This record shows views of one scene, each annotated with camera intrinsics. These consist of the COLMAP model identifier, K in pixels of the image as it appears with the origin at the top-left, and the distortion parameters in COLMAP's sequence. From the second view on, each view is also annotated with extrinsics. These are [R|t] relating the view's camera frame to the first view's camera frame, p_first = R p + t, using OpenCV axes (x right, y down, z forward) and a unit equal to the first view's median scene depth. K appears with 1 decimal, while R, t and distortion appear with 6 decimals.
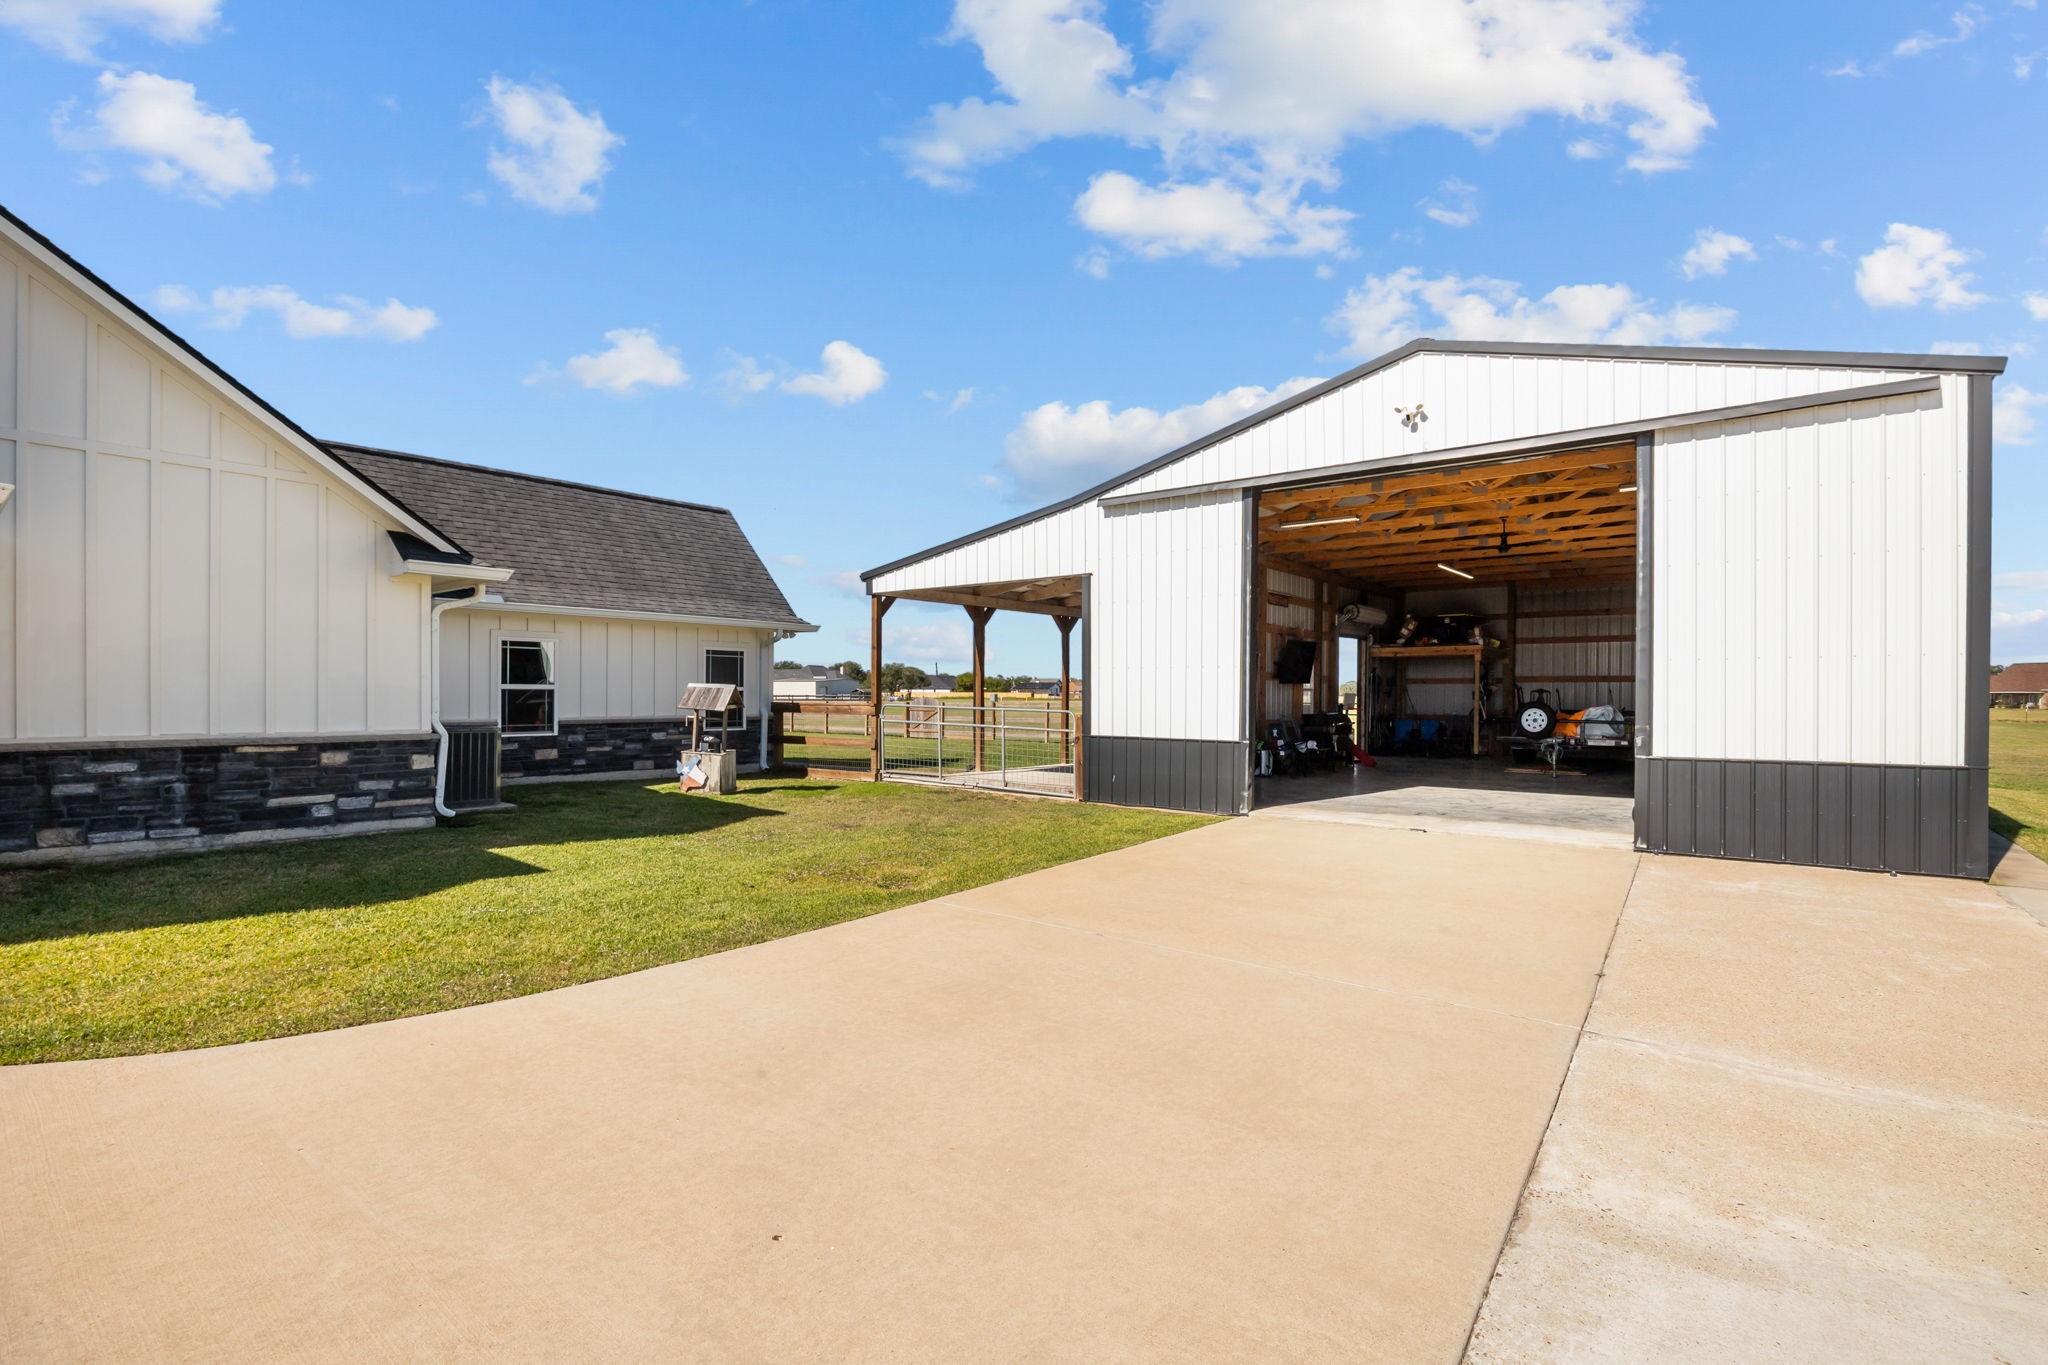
lens RADIAL K [[866.3, 0, 1032.0], [0, 866.3, 689.1], [0, 0, 1]] dist [-0.001272, 0.000093]
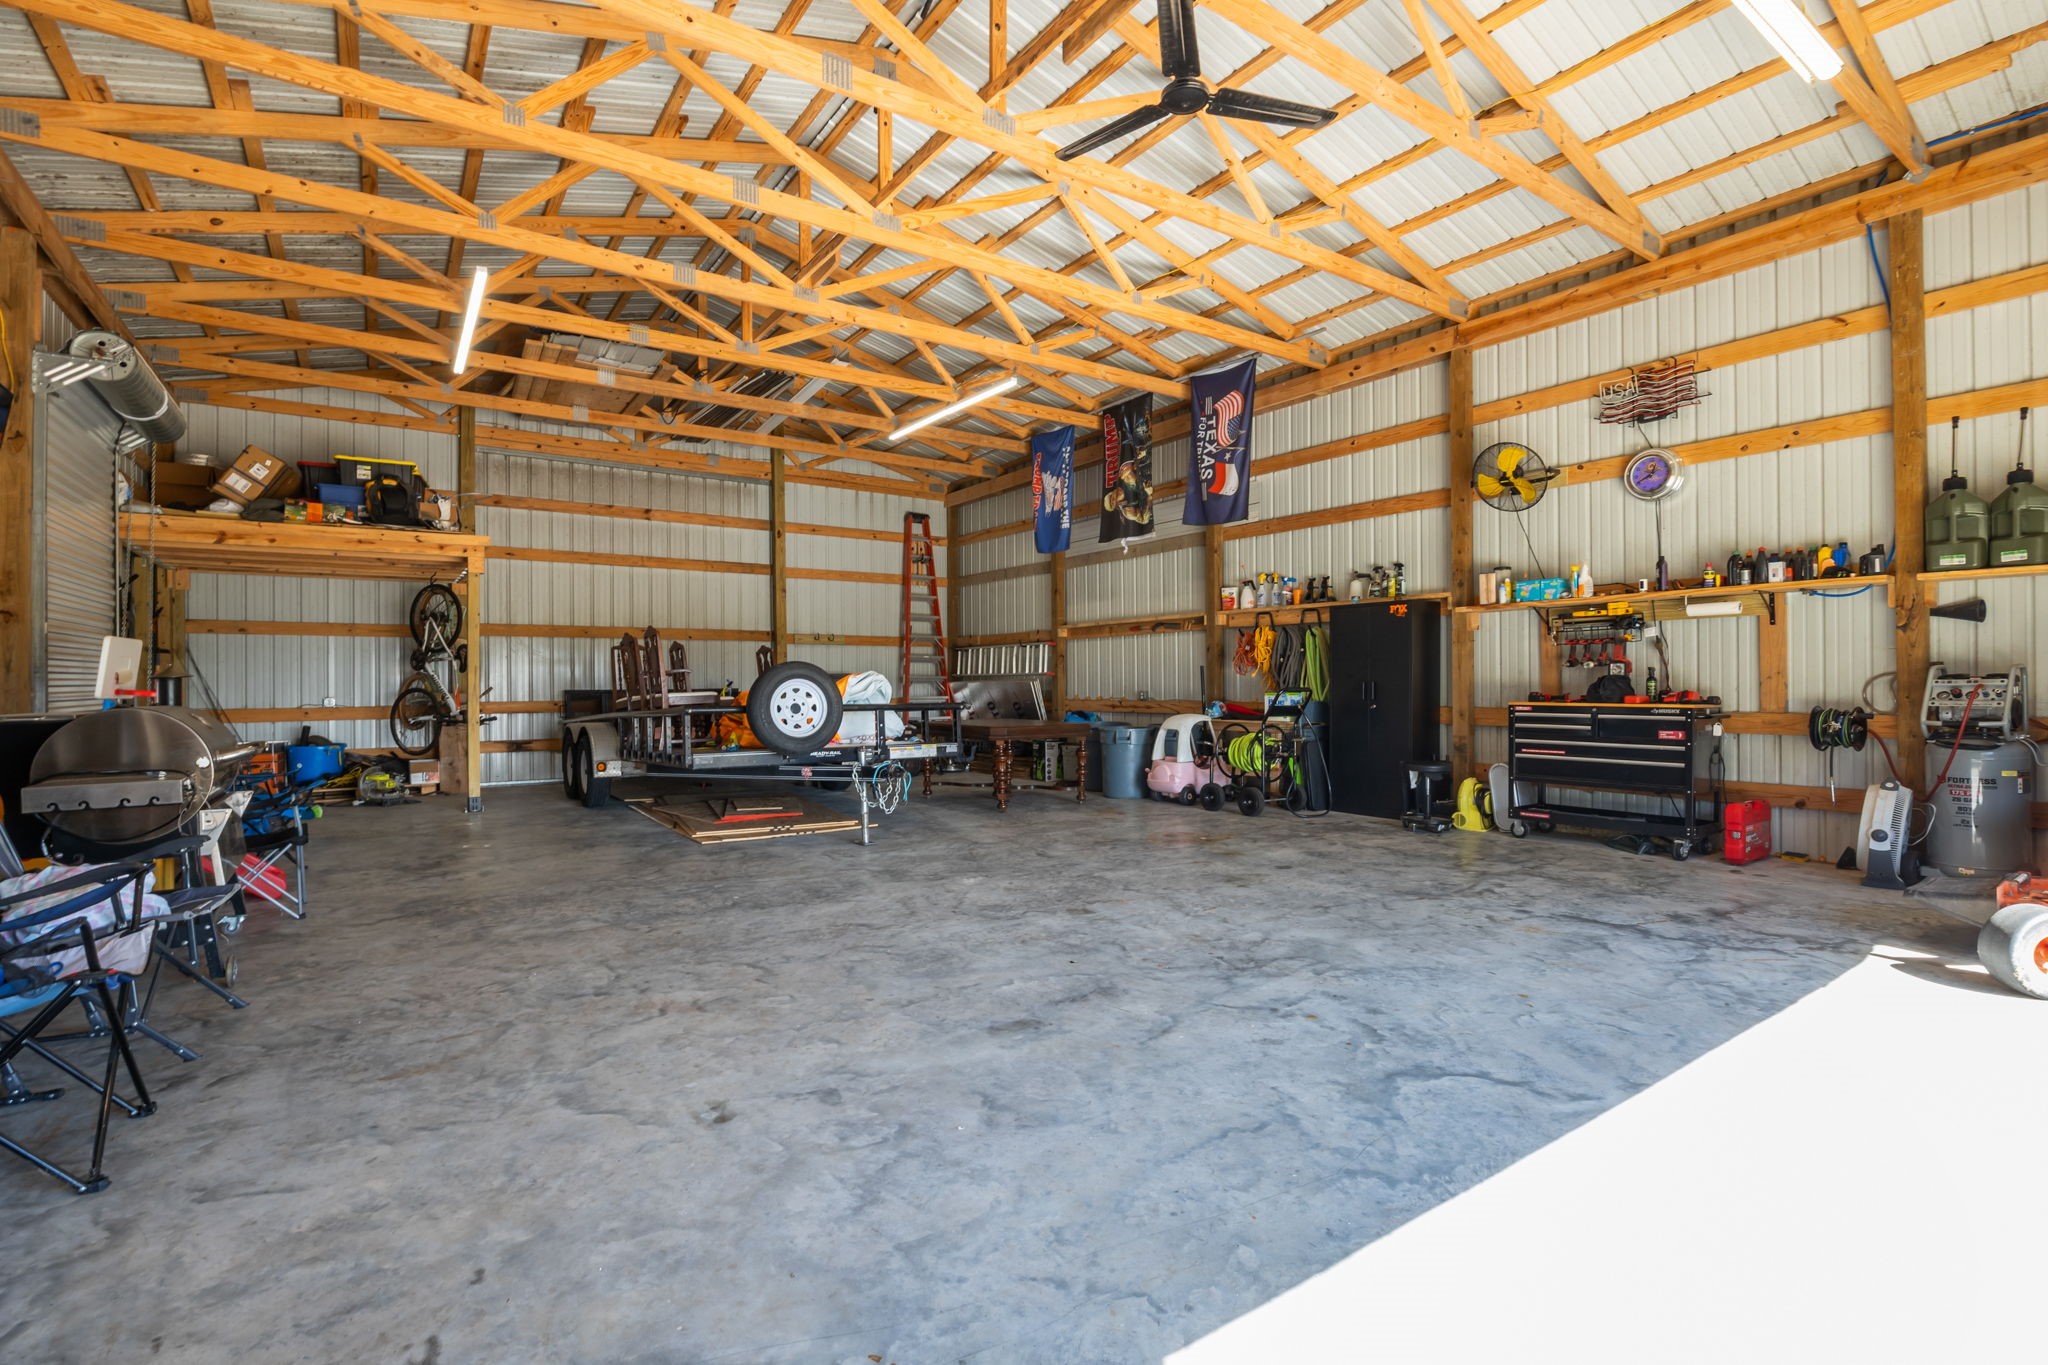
lens RADIAL K [[933.3, 0, 1024.6], [0, 933.3, 677.9], [0, 0, 1]] dist [-0.000380, -0.000032]
pose [[0.268256, -0.000934, 0.963347, 0.144951], [0.000241, 1.000000, 0.000903, 0.016243], [-0.963348, -0.000010, 0.268257, 0.592511]]
